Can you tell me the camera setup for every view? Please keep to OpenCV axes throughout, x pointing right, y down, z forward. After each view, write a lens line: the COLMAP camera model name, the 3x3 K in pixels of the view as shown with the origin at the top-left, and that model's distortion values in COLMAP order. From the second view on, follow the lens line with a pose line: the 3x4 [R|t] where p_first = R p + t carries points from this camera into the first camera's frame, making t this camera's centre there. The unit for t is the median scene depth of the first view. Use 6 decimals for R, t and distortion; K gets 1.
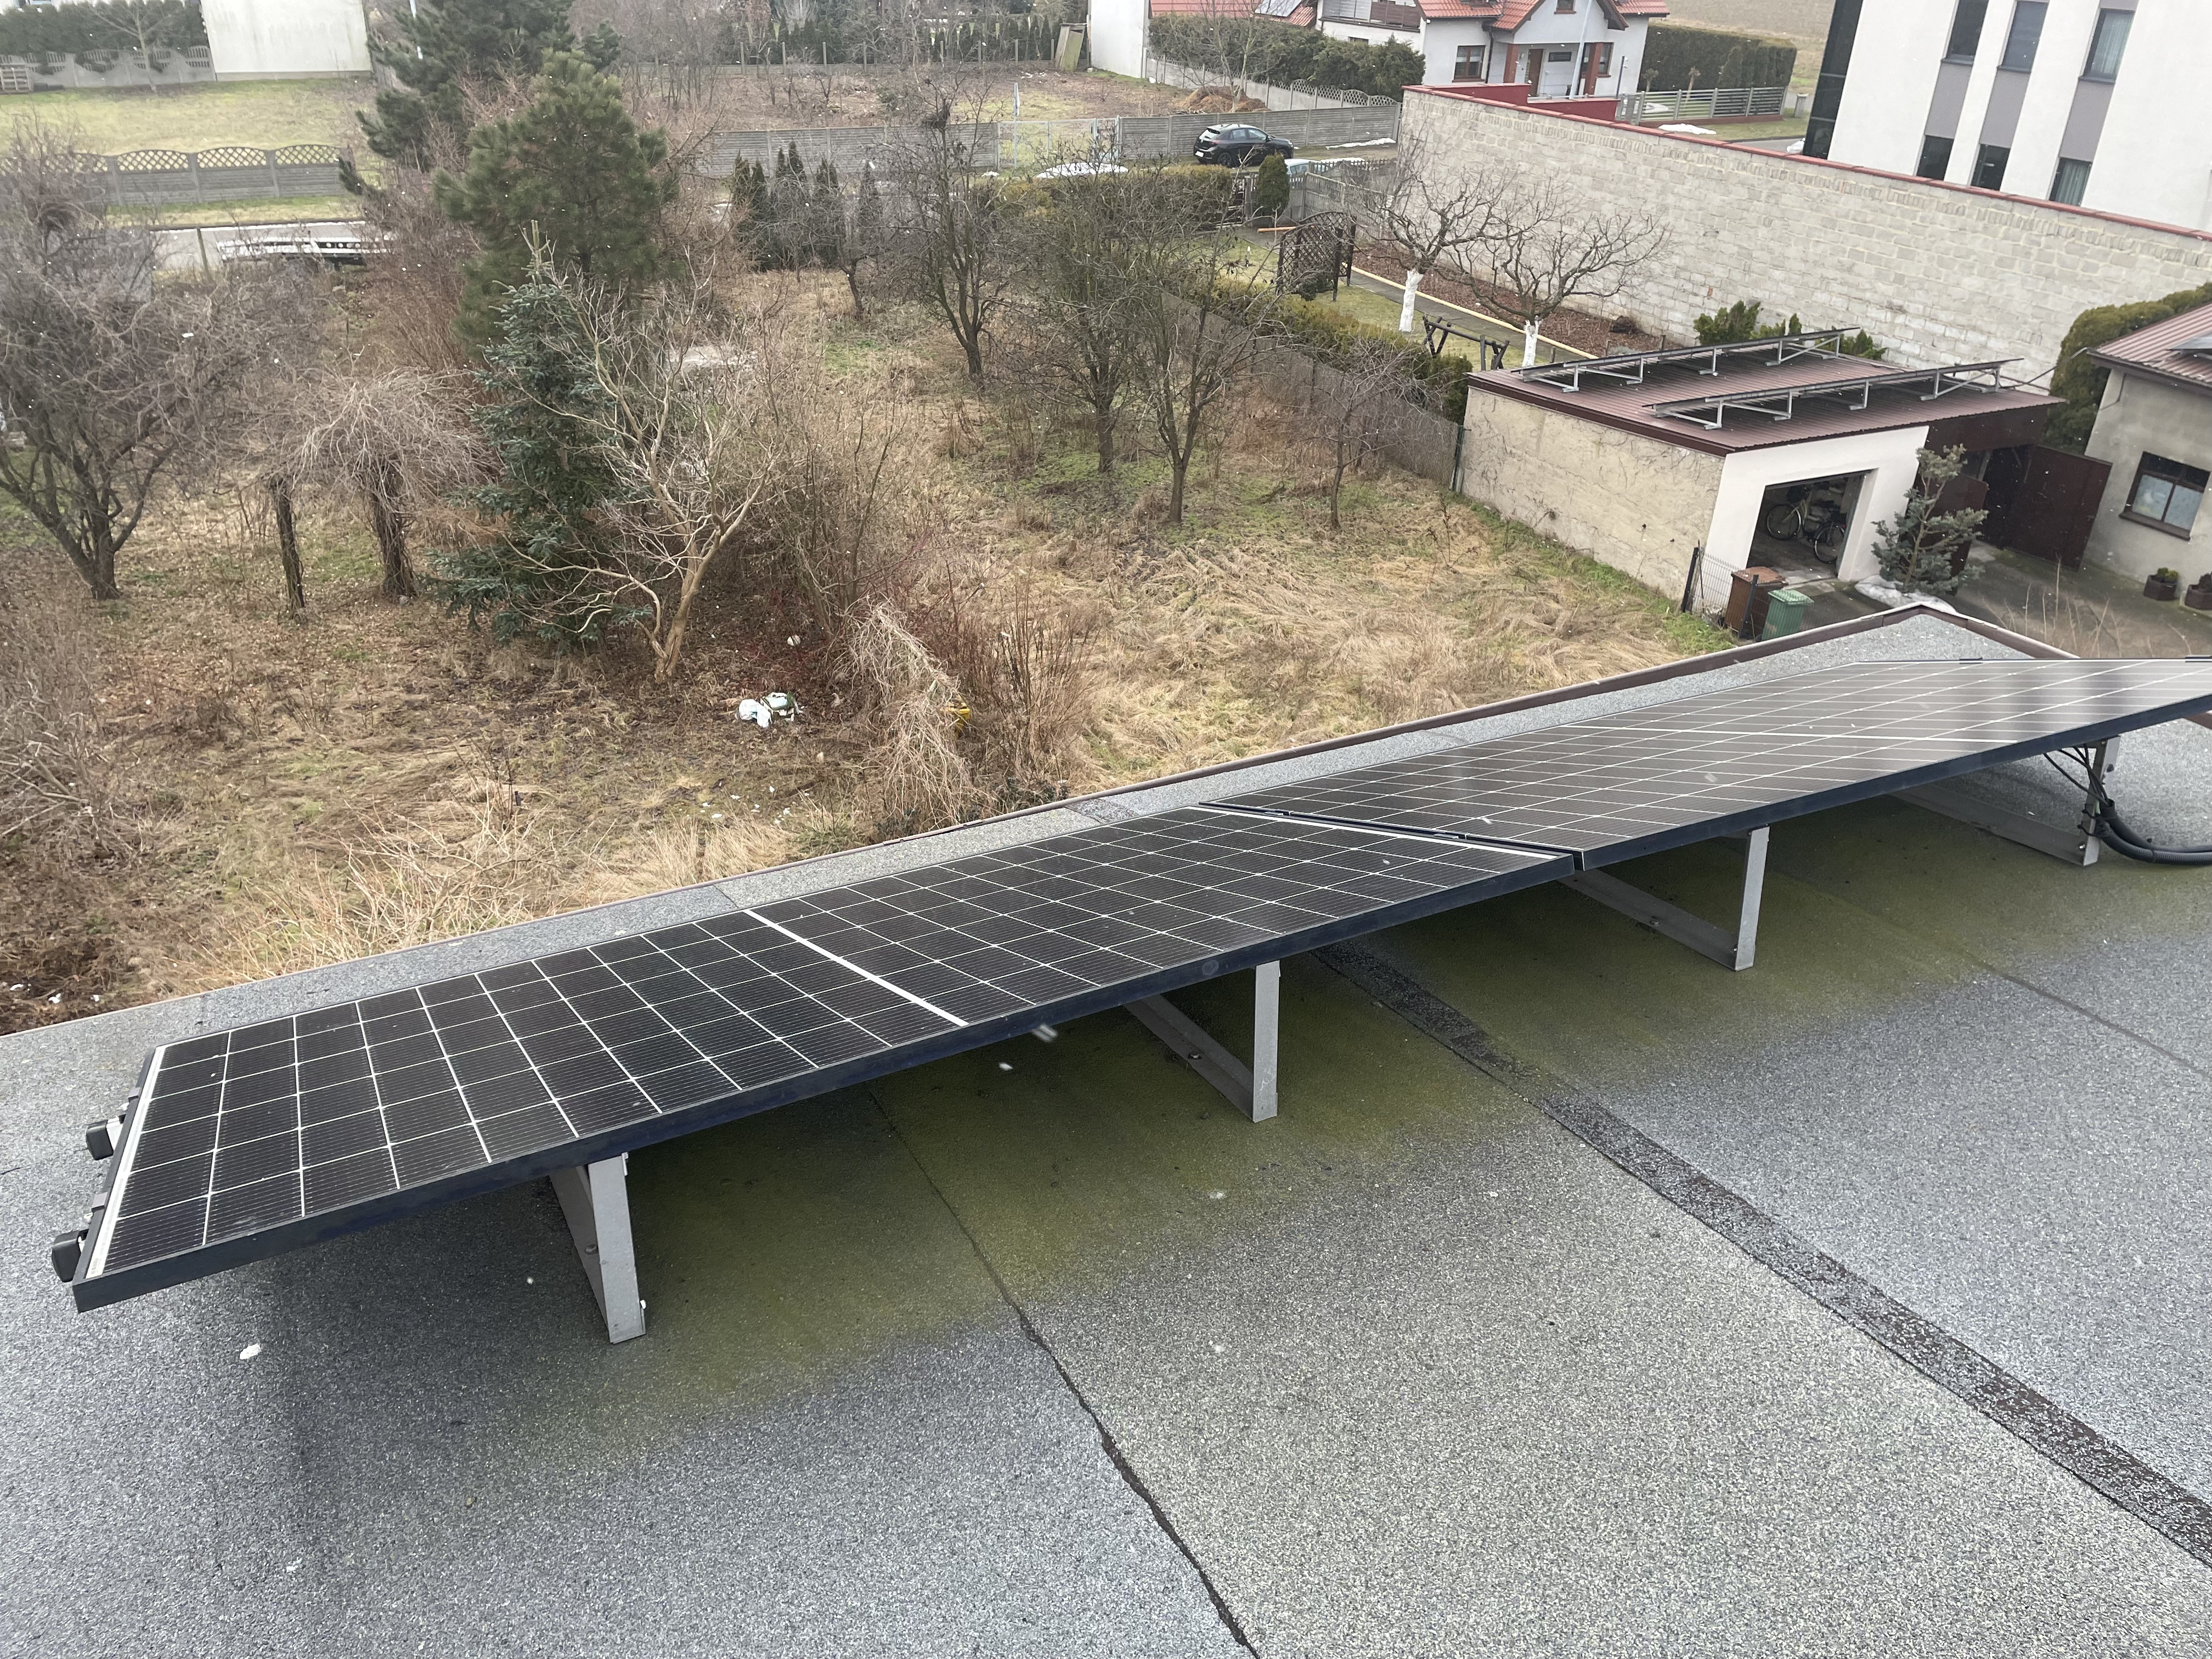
lens RADIAL K [[1638.7, 0, 1087.7], [0, 1638.7, 810.0], [0, 0, 1]] dist [0.087724, -0.109155]
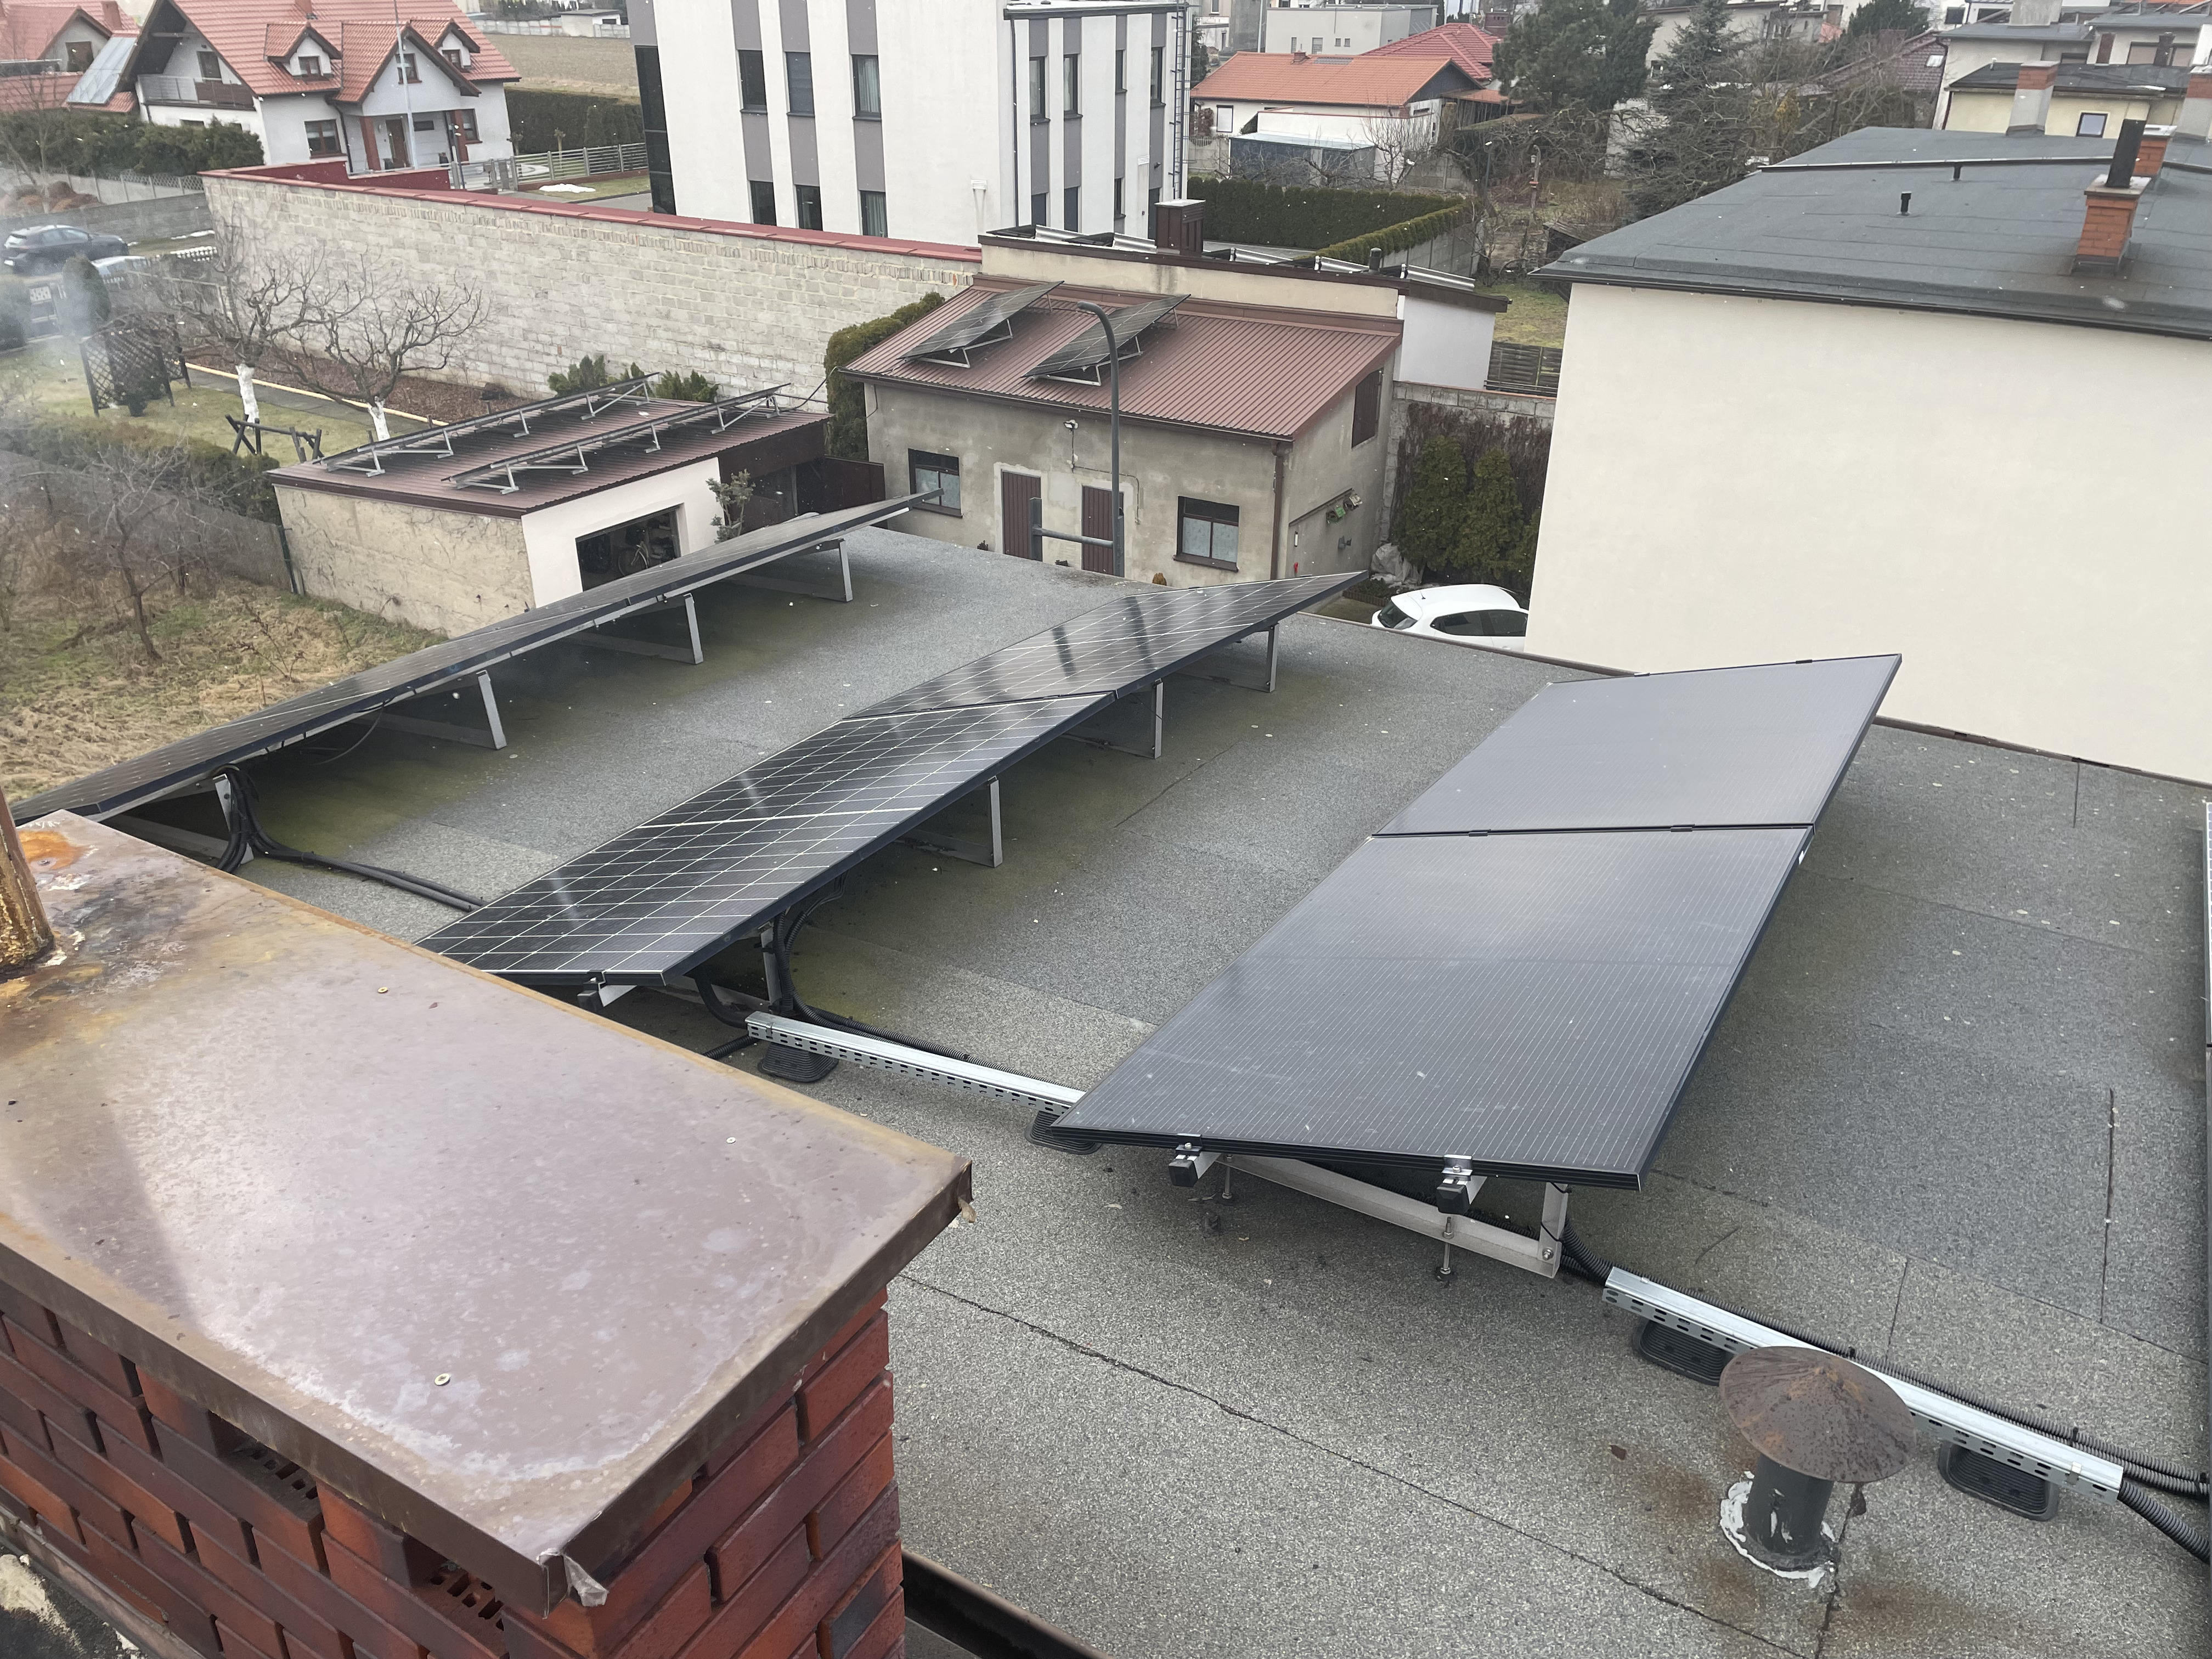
lens RADIAL K [[1638.7, 0, 1087.7], [0, 1638.7, 810.0], [0, 0, 1]] dist [0.087724, -0.109155]
pose [[0.846941, -0.261556, 0.462903, 0.115511], [0.274762, 0.960676, 0.040102, 0.009221], [-0.455189, 0.093224, 0.885501, -0.027306]]
